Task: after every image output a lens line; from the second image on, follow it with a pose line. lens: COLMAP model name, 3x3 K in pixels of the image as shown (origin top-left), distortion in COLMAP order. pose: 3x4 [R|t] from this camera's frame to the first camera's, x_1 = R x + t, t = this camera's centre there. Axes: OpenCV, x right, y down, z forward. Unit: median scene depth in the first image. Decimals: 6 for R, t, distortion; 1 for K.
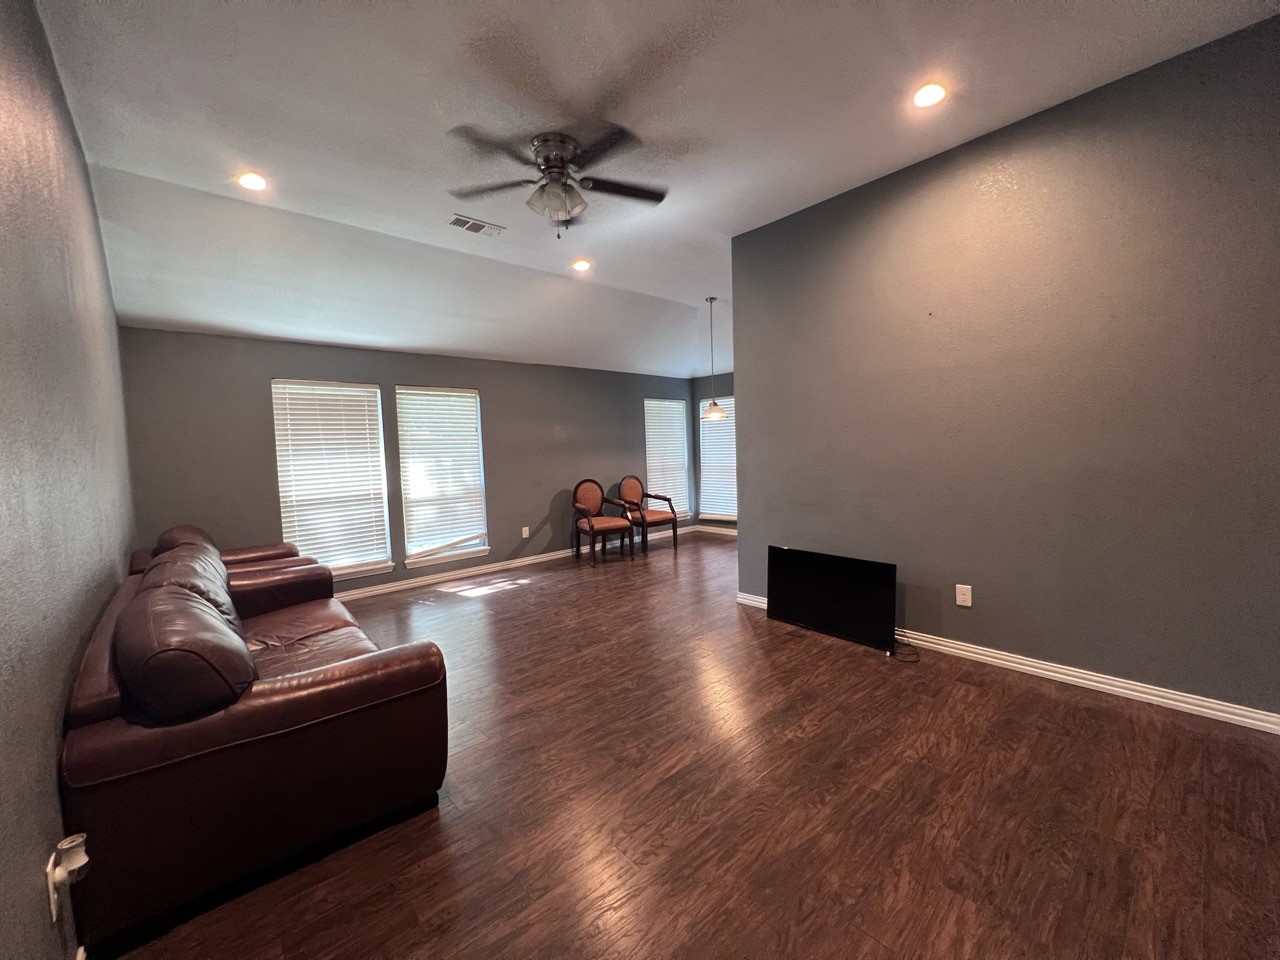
lens RADIAL K [[510.8, 0, 632.9], [0, 510.8, 480.6], [0, 0, 1]] dist [-0.002208, 0.001724]
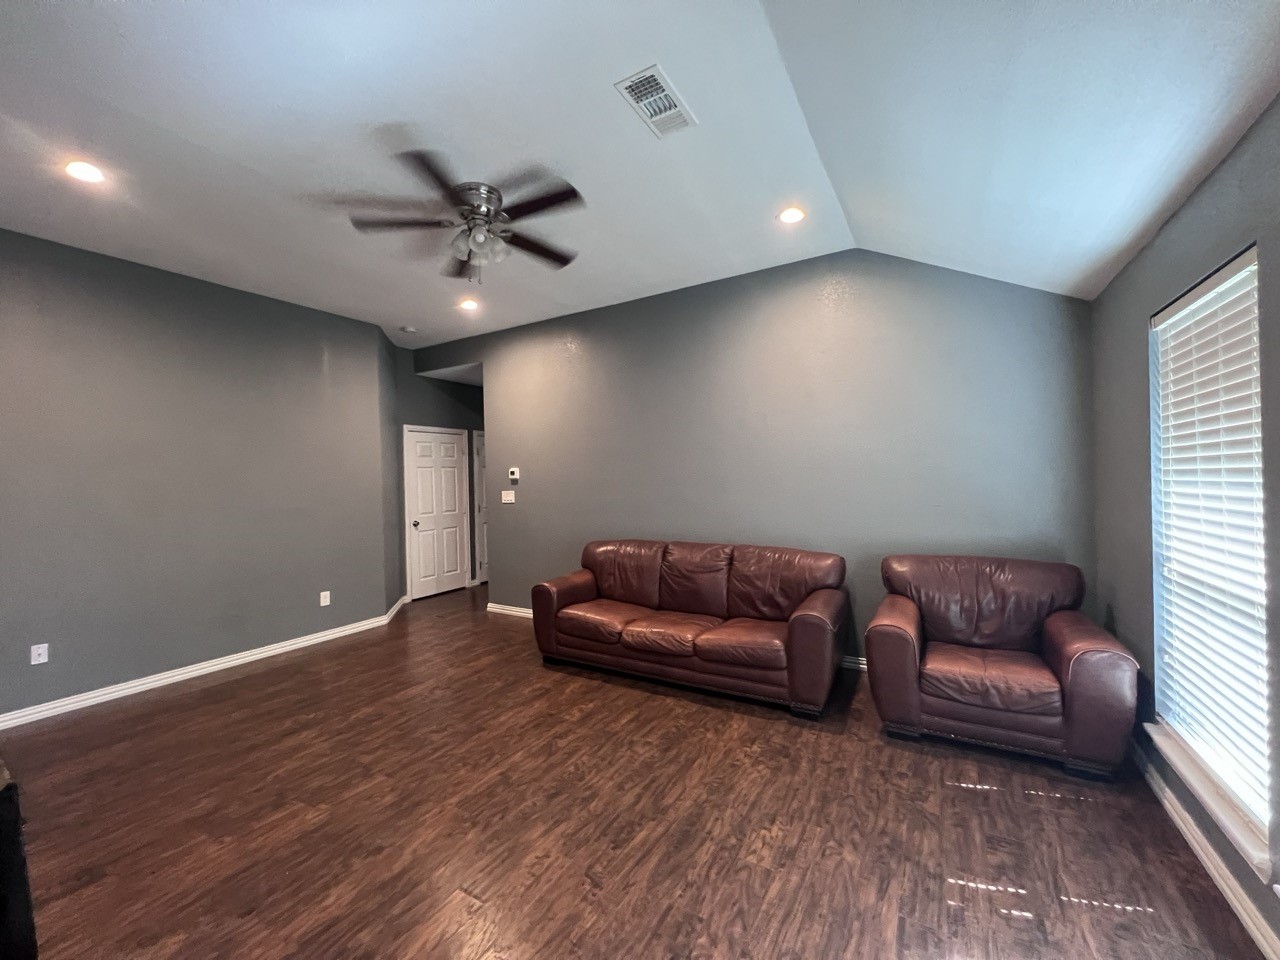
lens RADIAL K [[510.8, 0, 635.9], [0, 510.8, 480.8], [0, 0, 1]] dist [-0.002208, 0.001724]
pose [[-0.950260, 0.060282, -0.305569, -0.105171], [0.038924, 0.996384, 0.075519, -0.151465], [0.309017, 0.059869, -0.949170, 2.037649]]
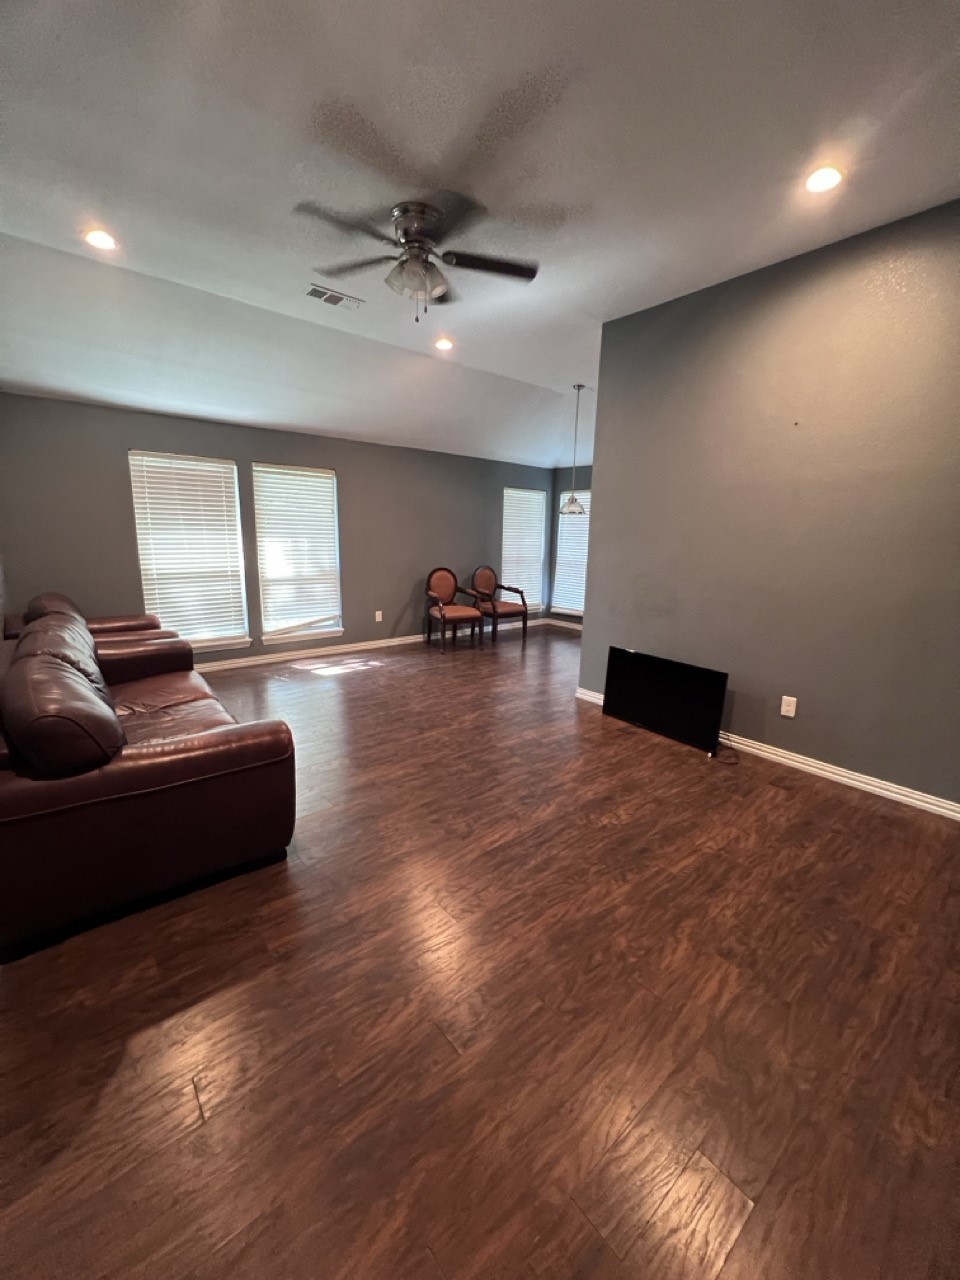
lens RADIAL K [[510.8, 0, 481.1], [0, 510.8, 637.0], [0, 0, 1]] dist [-0.002208, 0.001724]
pose [[0.997974, 0.061873, -0.014792, 0.026286], [-0.059181, 0.988249, 0.140930, -0.028077], [0.023338, -0.139770, 0.989909, -0.034592]]
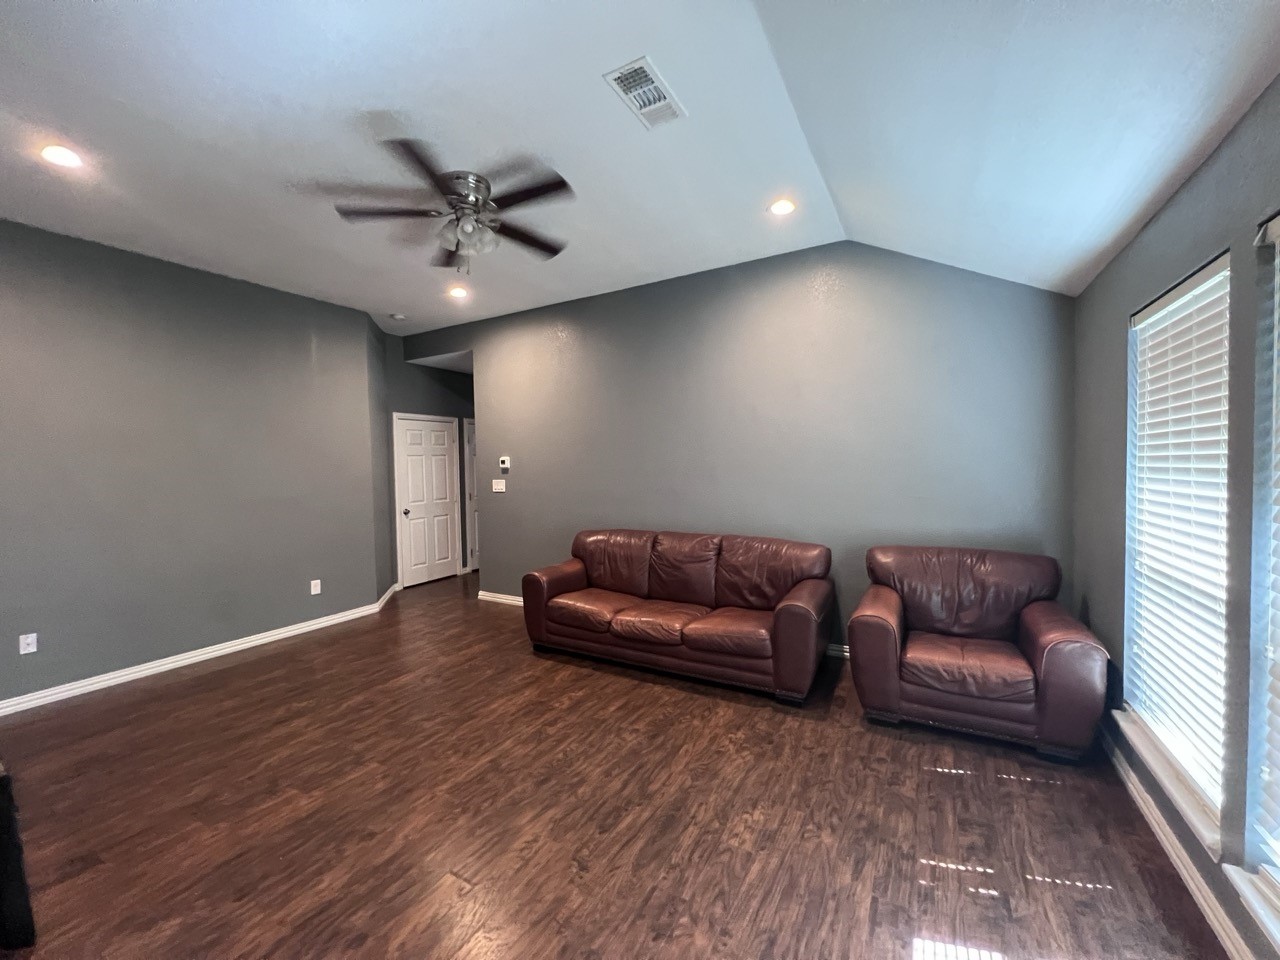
lens RADIAL K [[510.8, 0, 636.0], [0, 510.8, 480.5], [0, 0, 1]] dist [-0.002208, 0.001724]
pose [[-0.945909, 0.065291, -0.317793, -0.110203], [0.033866, 0.994060, 0.103428, -0.165273], [0.322658, 0.087071, -0.942502, 2.047042]]
